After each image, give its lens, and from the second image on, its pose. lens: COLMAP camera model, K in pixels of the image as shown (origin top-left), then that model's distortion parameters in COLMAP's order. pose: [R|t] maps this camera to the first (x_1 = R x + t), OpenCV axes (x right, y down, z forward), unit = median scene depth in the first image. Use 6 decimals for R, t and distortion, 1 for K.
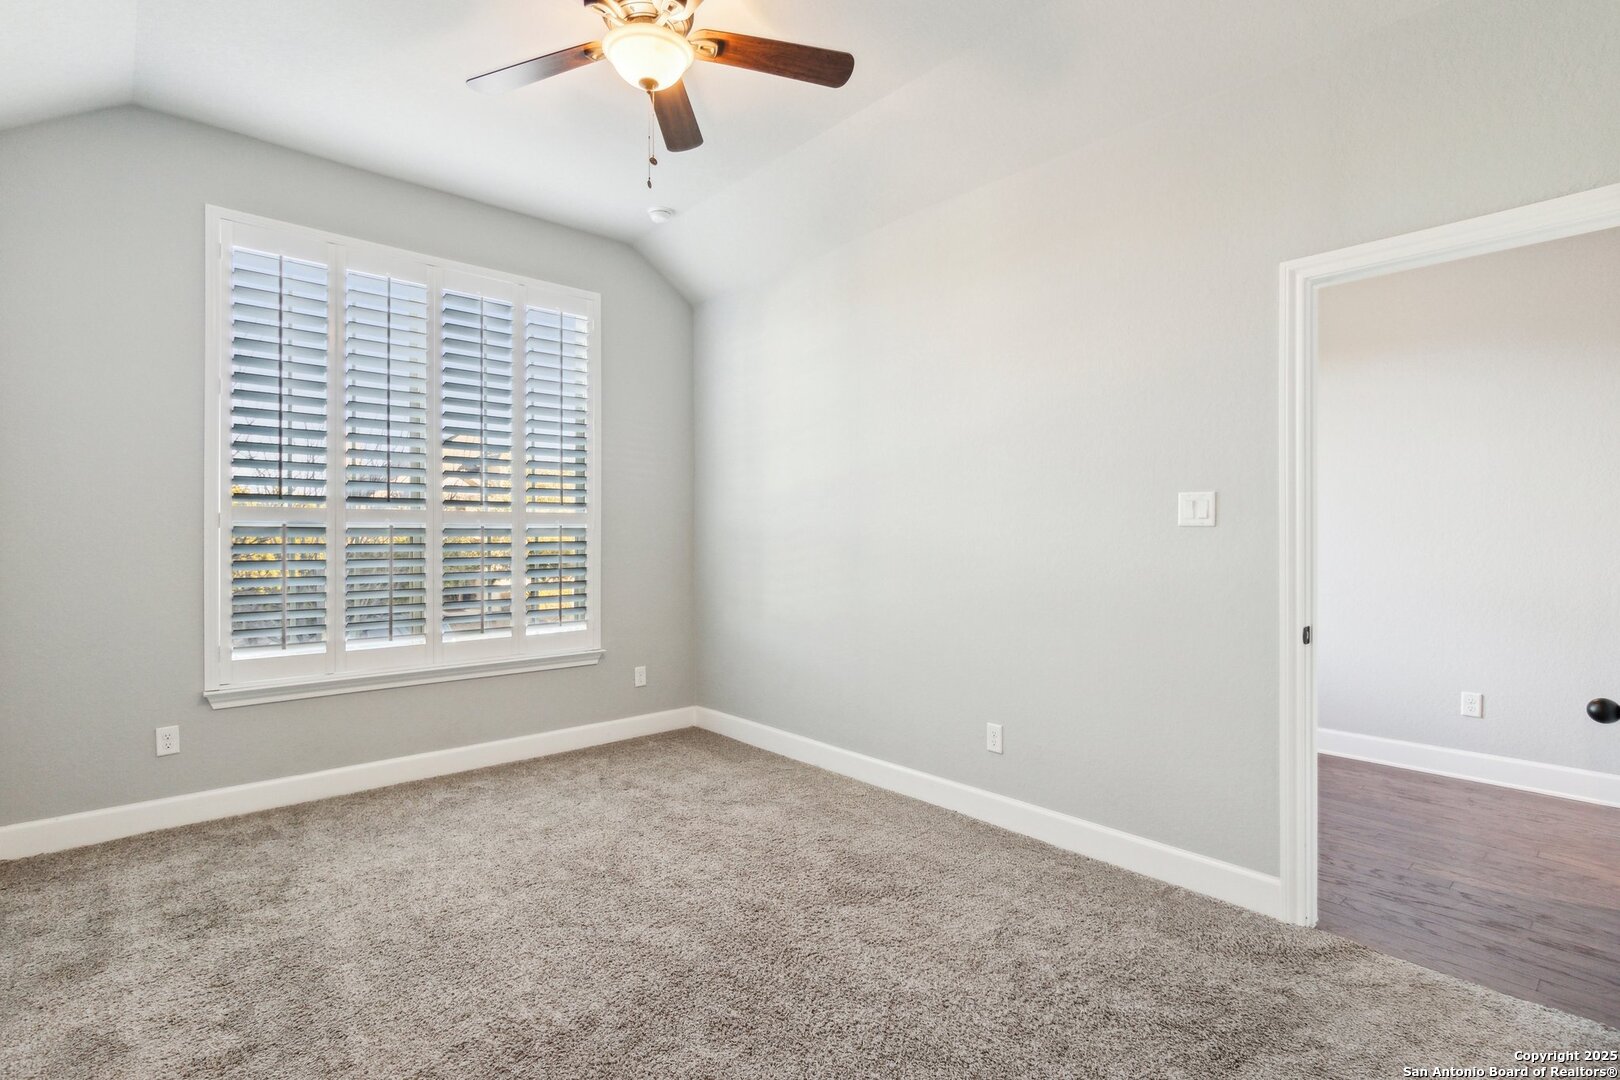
lens RADIAL K [[771.7, 0, 813.0], [0, 771.7, 524.4], [0, 0, 1]] dist [-0.000133, -0.000221]
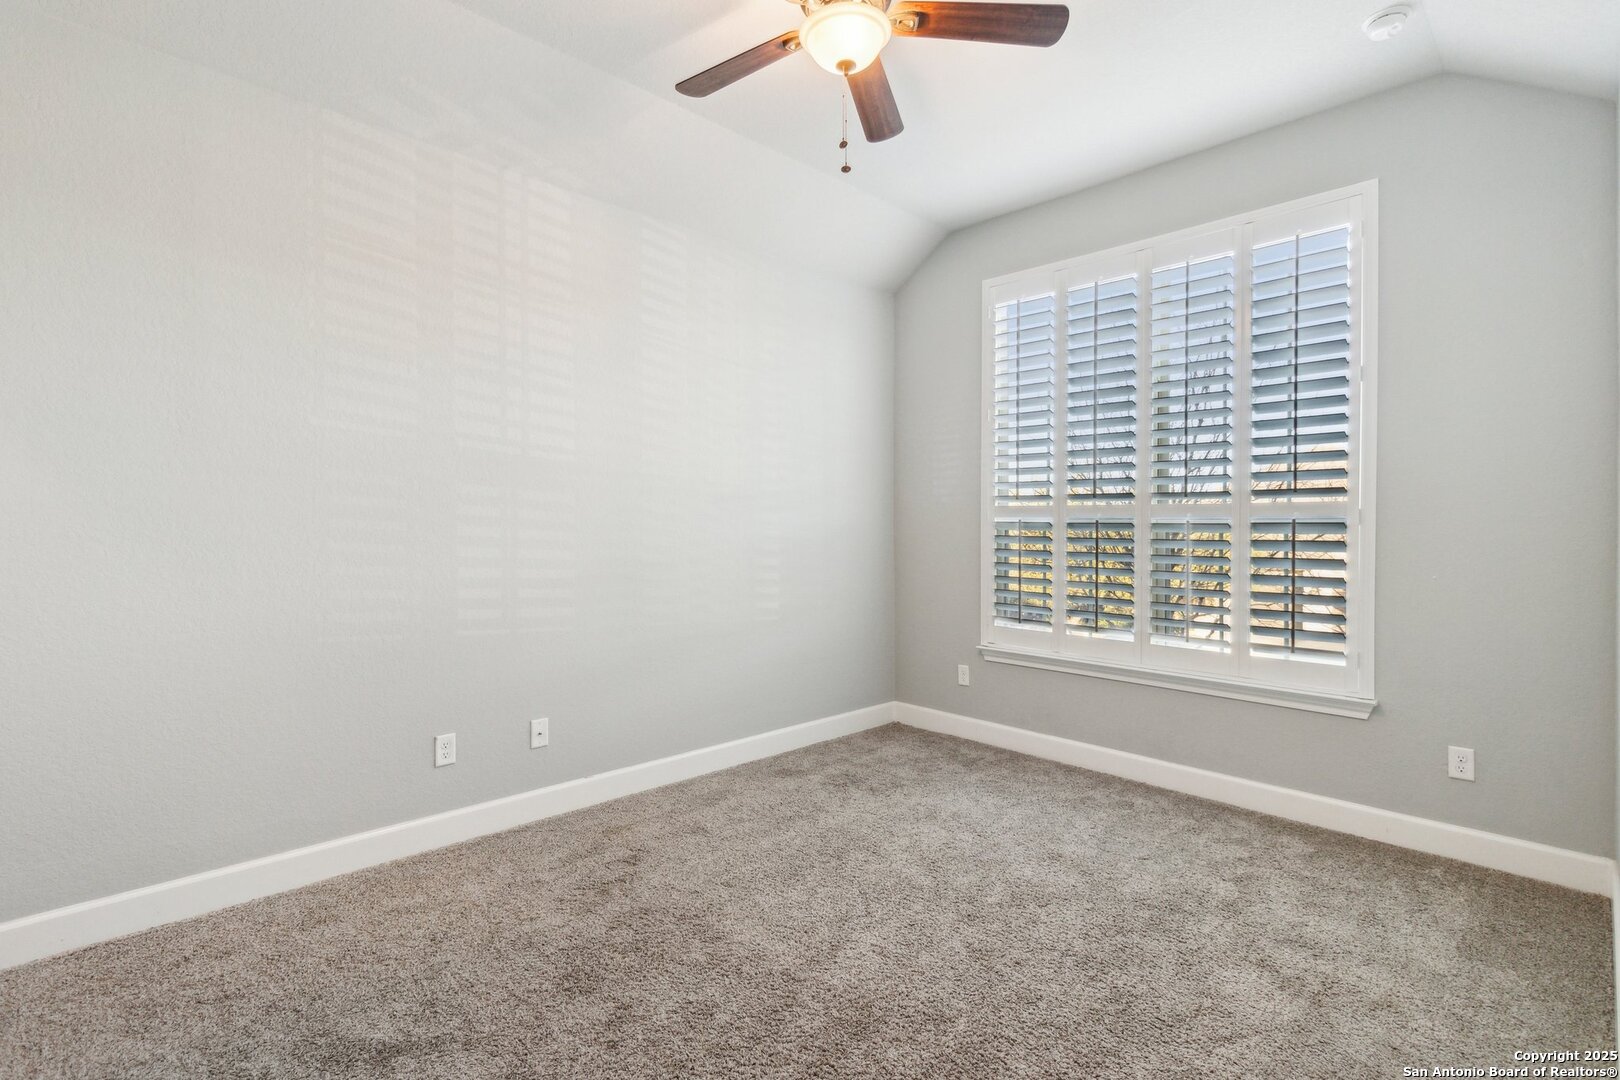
lens RADIAL K [[771.7, 0, 813.0], [0, 771.7, 524.4], [0, 0, 1]] dist [-0.000133, -0.000221]
pose [[0.031198, 0.000821, -0.999513, 0.487910], [0.006490, 0.999978, 0.001024, 0.002542], [0.999492, -0.006519, 0.031192, 0.600312]]
